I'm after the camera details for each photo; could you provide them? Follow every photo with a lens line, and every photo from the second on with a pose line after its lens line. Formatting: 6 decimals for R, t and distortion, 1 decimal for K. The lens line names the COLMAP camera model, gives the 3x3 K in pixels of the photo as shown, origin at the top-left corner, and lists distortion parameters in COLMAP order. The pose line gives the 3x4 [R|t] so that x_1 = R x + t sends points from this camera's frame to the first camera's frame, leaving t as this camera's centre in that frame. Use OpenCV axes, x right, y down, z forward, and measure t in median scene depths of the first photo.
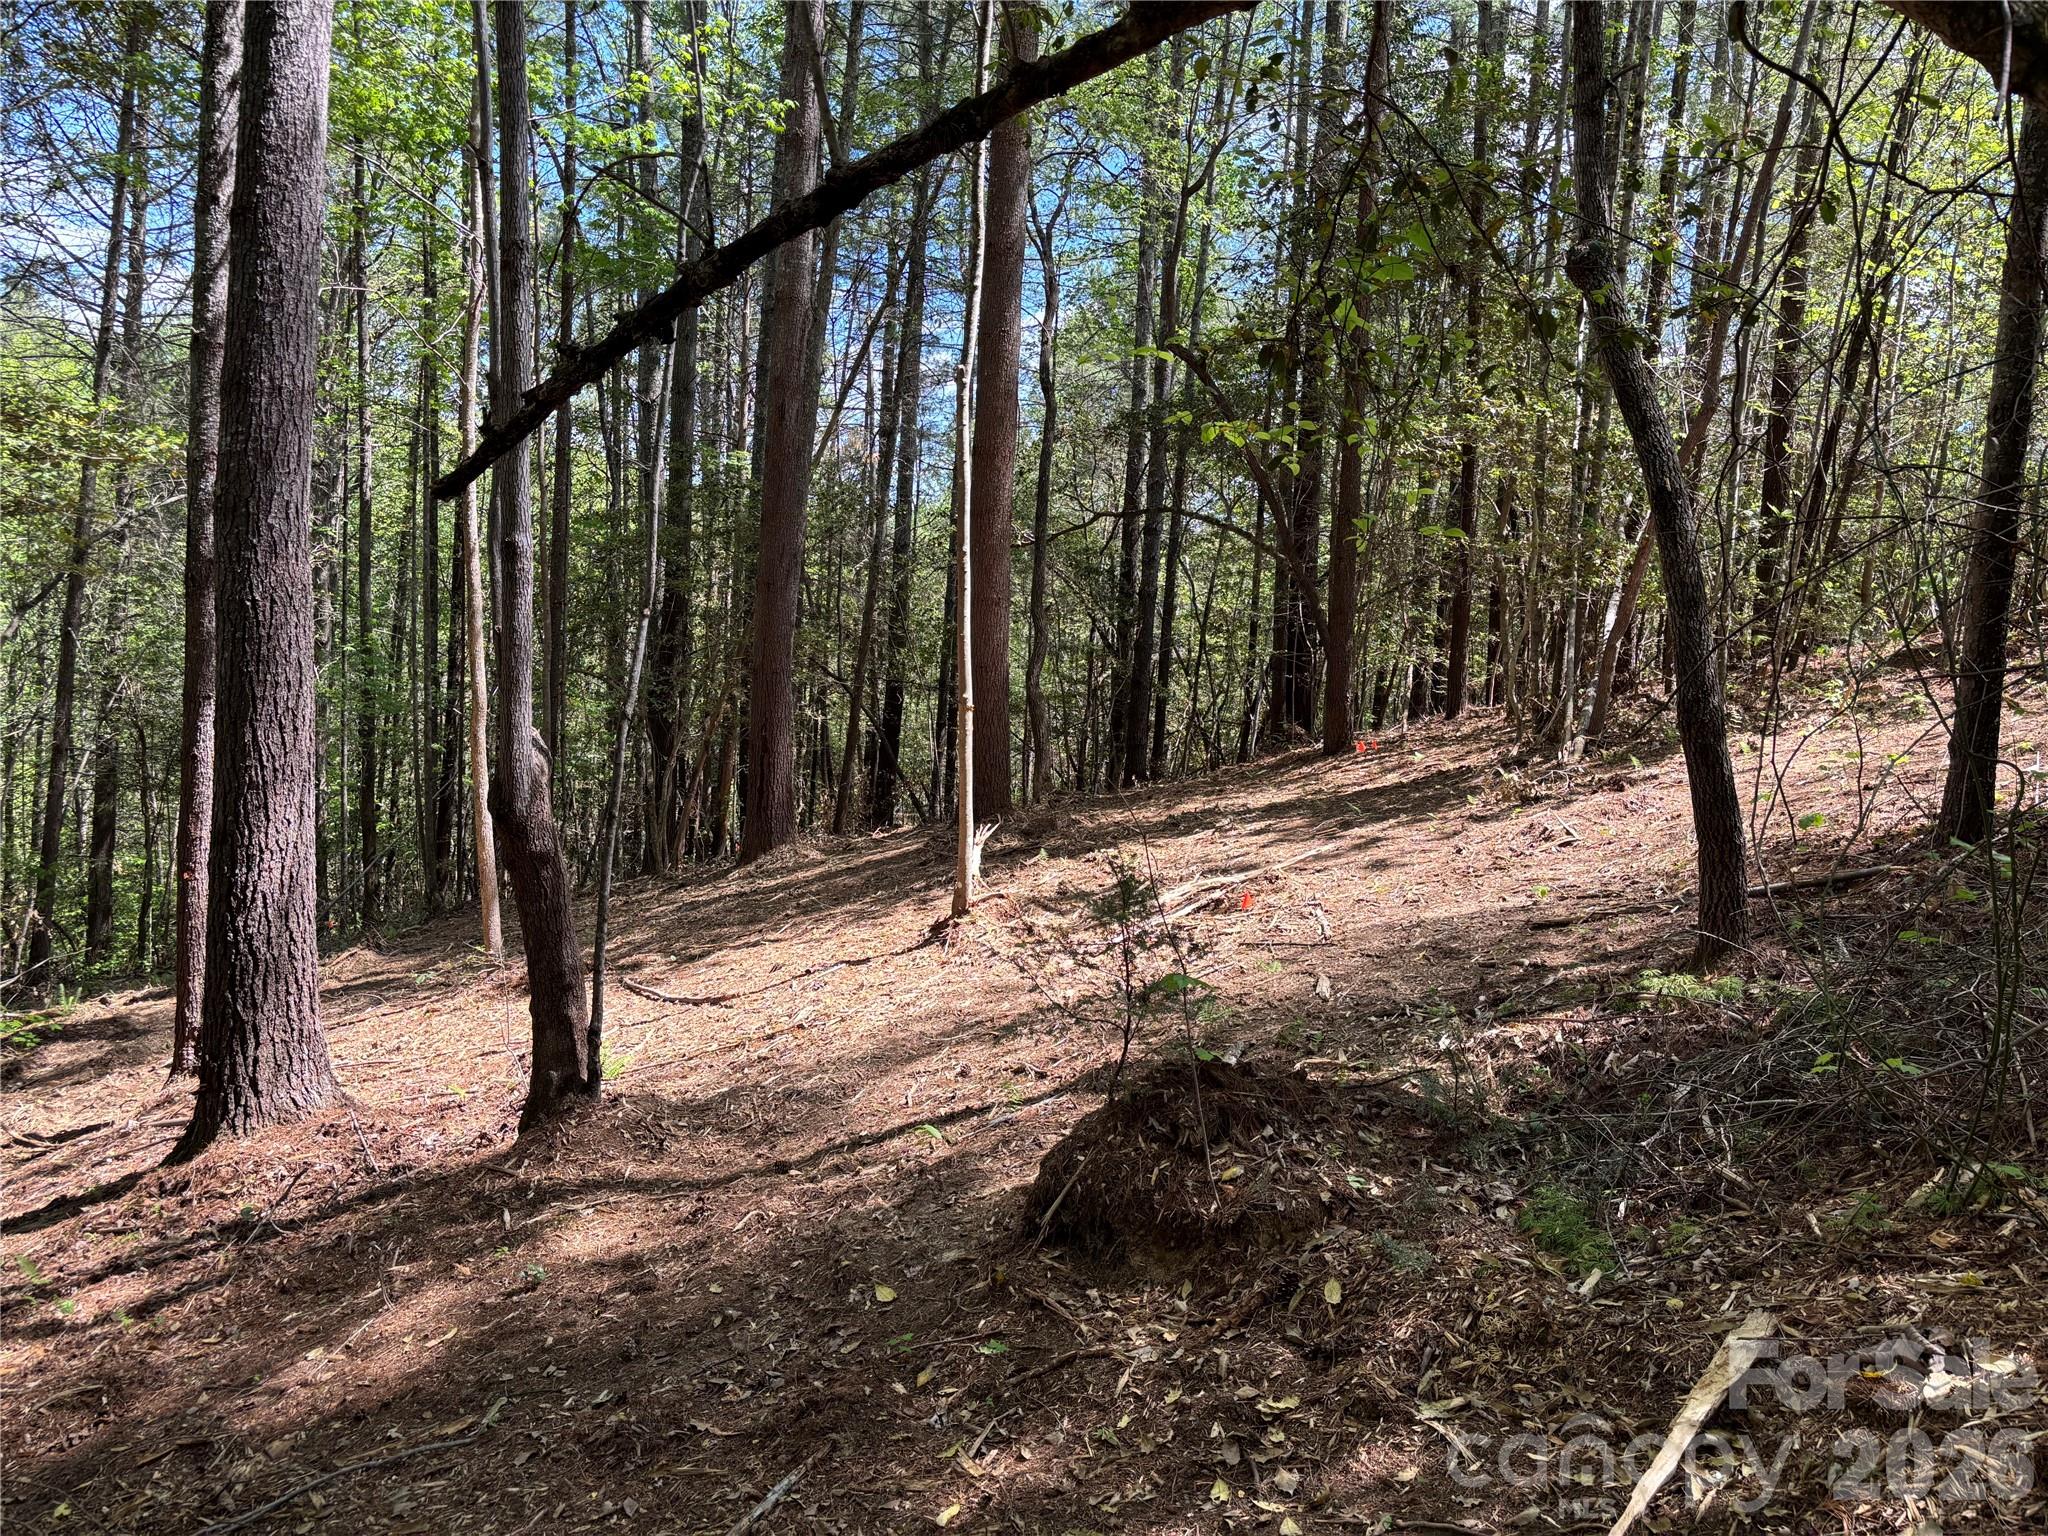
lens RADIAL K [[1581.1, 0, 1027.4], [0, 1581.1, 768.5], [0, 0, 1]] dist [0.007885, -0.001261]
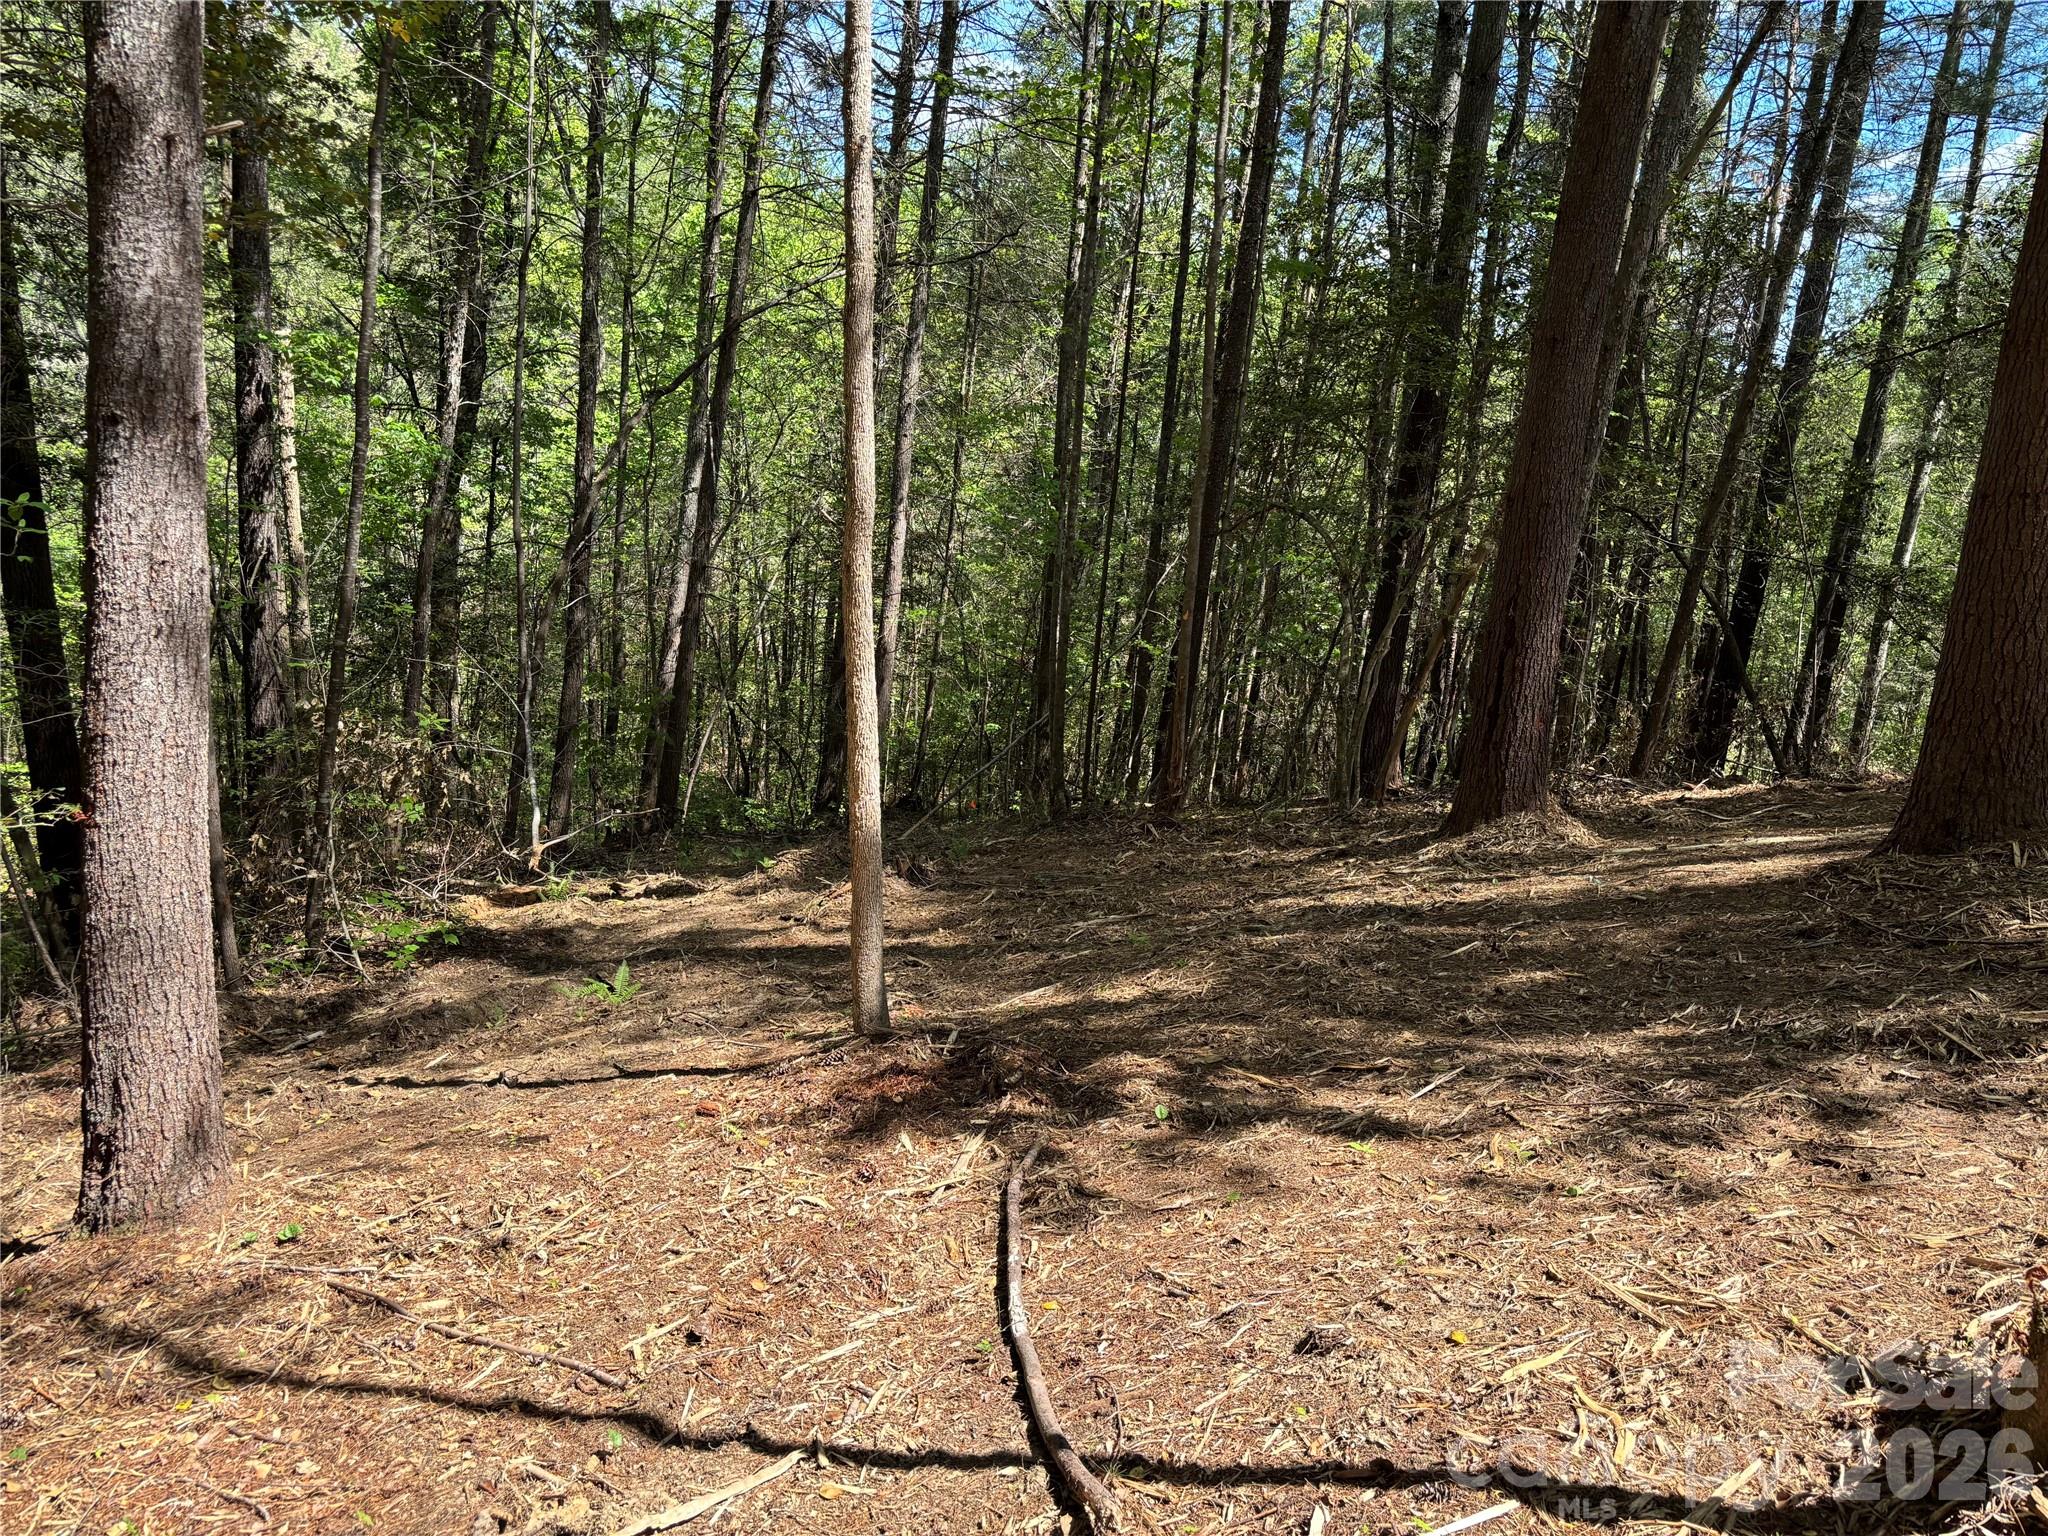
lens RADIAL K [[1581.1, 0, 1031.9], [0, 1581.1, 778.5], [0, 0, 1]] dist [0.007885, -0.001261]
pose [[0.874295, 0.127807, -0.468266, -0.026563], [-0.087717, 0.990431, 0.106549, -0.004806], [0.477403, -0.052081, 0.877140, 0.251684]]
